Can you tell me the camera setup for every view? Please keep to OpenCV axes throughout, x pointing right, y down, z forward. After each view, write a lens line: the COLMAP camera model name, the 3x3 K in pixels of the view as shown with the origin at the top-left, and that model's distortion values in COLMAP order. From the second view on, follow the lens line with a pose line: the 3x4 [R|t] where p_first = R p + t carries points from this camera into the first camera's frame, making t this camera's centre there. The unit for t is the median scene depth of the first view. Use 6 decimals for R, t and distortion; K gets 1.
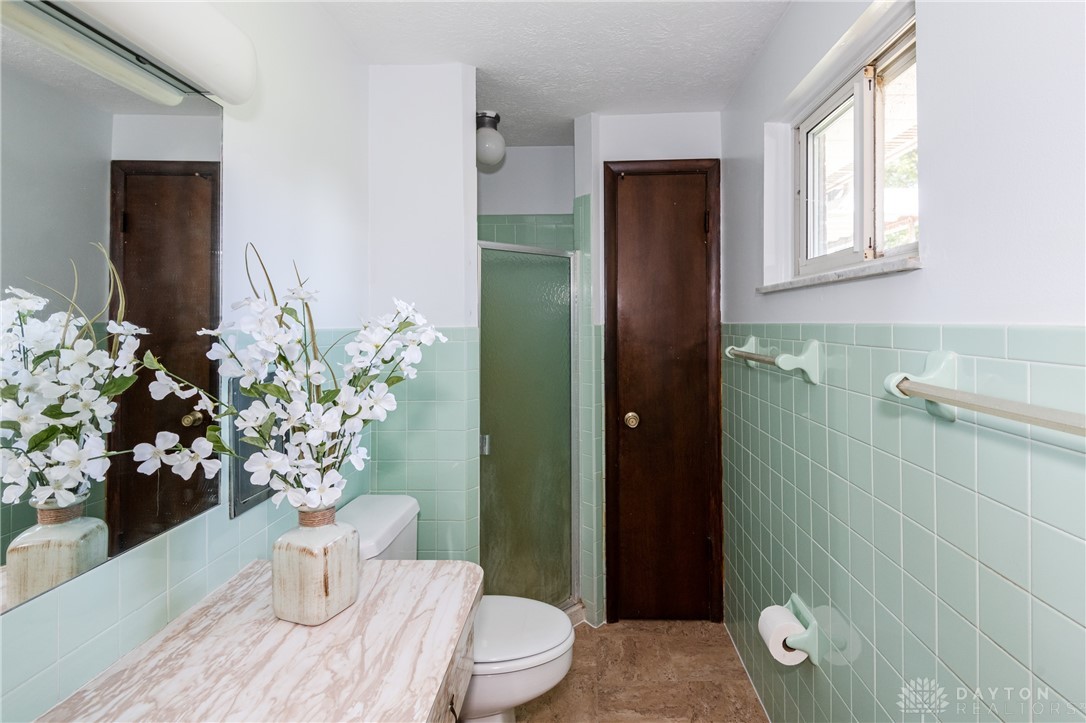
lens RADIAL K [[528.1, 0, 585.6], [0, 528.1, 318.3], [0, 0, 1]] dist [0.022650, -0.011712]
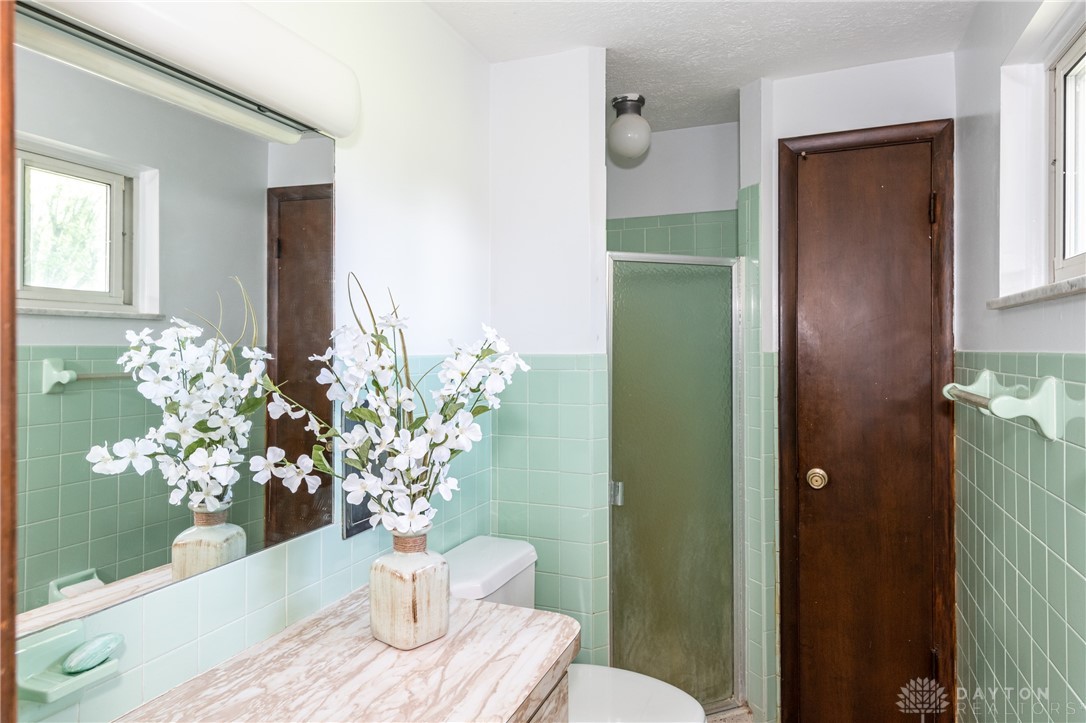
lens RADIAL K [[685.6, 0, 568.9], [0, 685.6, 345.4], [0, 0, 1]] dist [0.033931, -0.003072]
pose [[0.942246, 0.003475, -0.334903, 0.158123], [-0.001458, 0.999979, 0.006274, -0.005918], [0.334918, -0.005424, 0.942232, -0.089125]]
